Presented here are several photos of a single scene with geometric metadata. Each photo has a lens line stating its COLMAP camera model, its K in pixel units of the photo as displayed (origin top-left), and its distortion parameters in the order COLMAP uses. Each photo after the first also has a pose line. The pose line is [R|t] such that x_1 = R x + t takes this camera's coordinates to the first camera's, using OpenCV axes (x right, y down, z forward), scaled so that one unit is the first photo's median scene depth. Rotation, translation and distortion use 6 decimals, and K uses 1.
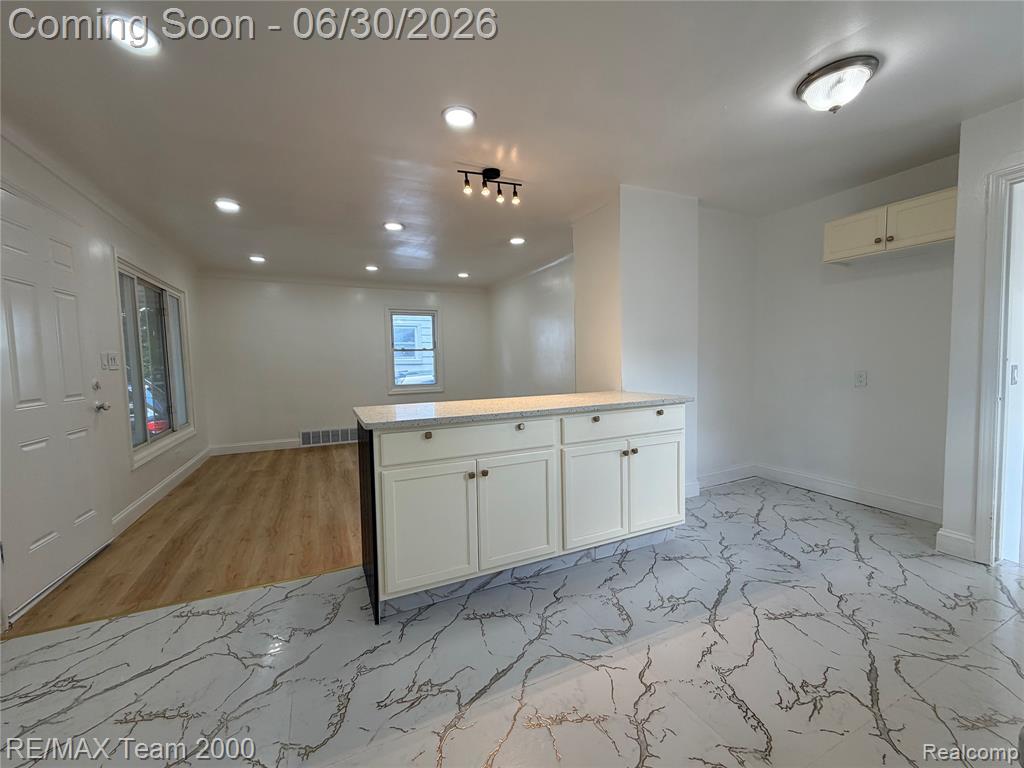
lens RADIAL K [[408.0, 0, 508.6], [0, 408.0, 387.4], [0, 0, 1]] dist [0.000589, -0.000040]
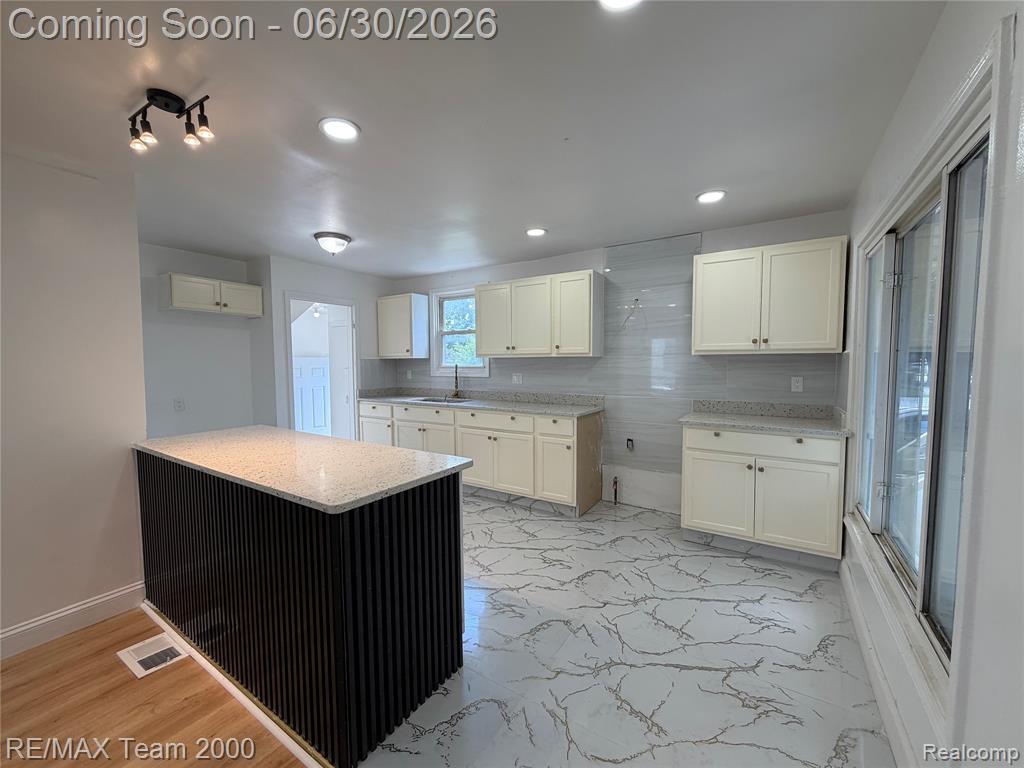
lens RADIAL K [[408.0, 0, 508.5], [0, 408.0, 384.1], [0, 0, 1]] dist [0.000589, -0.000040]
pose [[-0.527646, -0.026543, 0.849049, -0.658925], [0.069710, 0.994788, 0.074420, -0.226614], [-0.846599, 0.098454, -0.523046, 1.676223]]
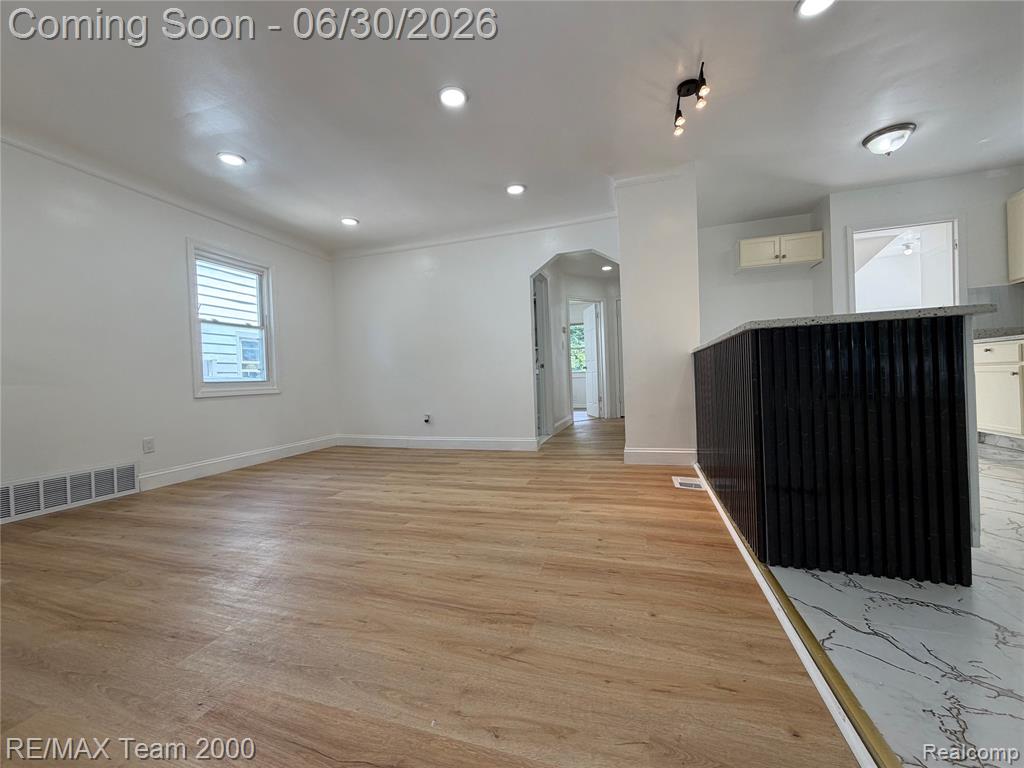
lens RADIAL K [[408.0, 0, 507.0], [0, 408.0, 384.3], [0, 0, 1]] dist [0.000589, -0.000040]
pose [[0.685372, -0.015992, 0.728017, -0.873339], [0.070861, 0.996479, -0.044821, 0.152749], [-0.724737, 0.082307, 0.684092, 1.374353]]
